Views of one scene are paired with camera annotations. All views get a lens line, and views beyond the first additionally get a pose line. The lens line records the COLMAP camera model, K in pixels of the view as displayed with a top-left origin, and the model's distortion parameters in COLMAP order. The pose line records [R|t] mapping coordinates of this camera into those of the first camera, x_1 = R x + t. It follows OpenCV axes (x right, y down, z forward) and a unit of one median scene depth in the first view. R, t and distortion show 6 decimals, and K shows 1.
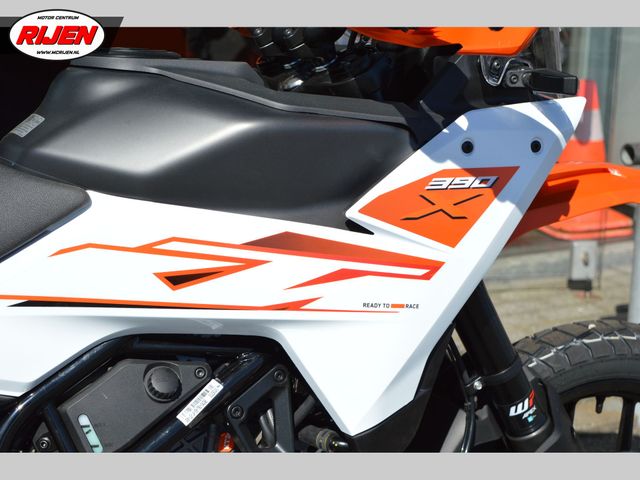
lens RADIAL K [[1309.2, 0, 320.0], [0, 1309.2, 240.0], [0, 0, 1]] dist [0.043969, 0.229550]
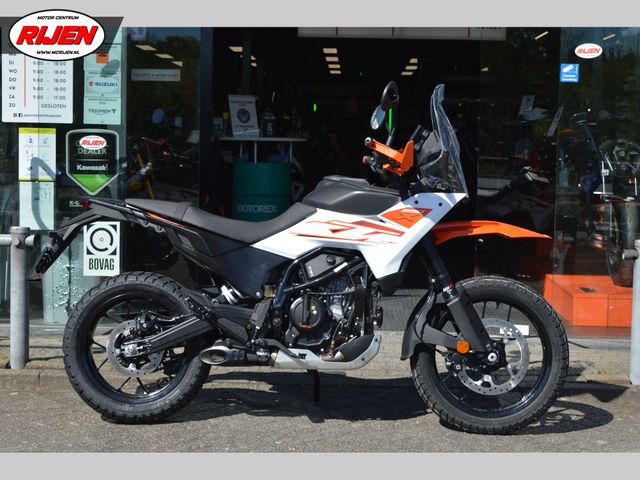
lens RADIAL K [[1309.2, 0, 320.0], [0, 1309.2, 240.0], [0, 0, 1]] dist [0.043969, 0.229550]
pose [[0.886640, 0.035042, -0.461132, 1.571241], [-0.126550, 0.977450, -0.169044, 0.686451], [0.444810, 0.208237, 0.871081, -2.280223]]
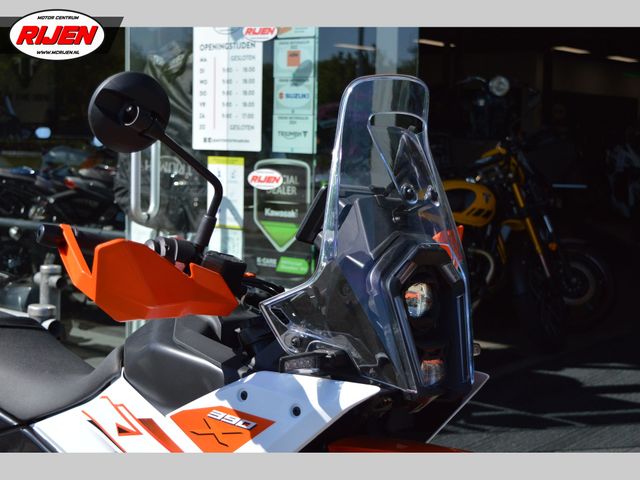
lens RADIAL K [[1051.2, 0, 320.0], [0, 1051.2, 240.0], [0, 0, 1]] dist [0.007533, 0.014073]
pose [[0.418353, 0.084026, -0.904390, 1.120771], [-0.249843, 0.967947, -0.025641, -0.219883], [0.873247, 0.236682, 0.425936, 0.581505]]
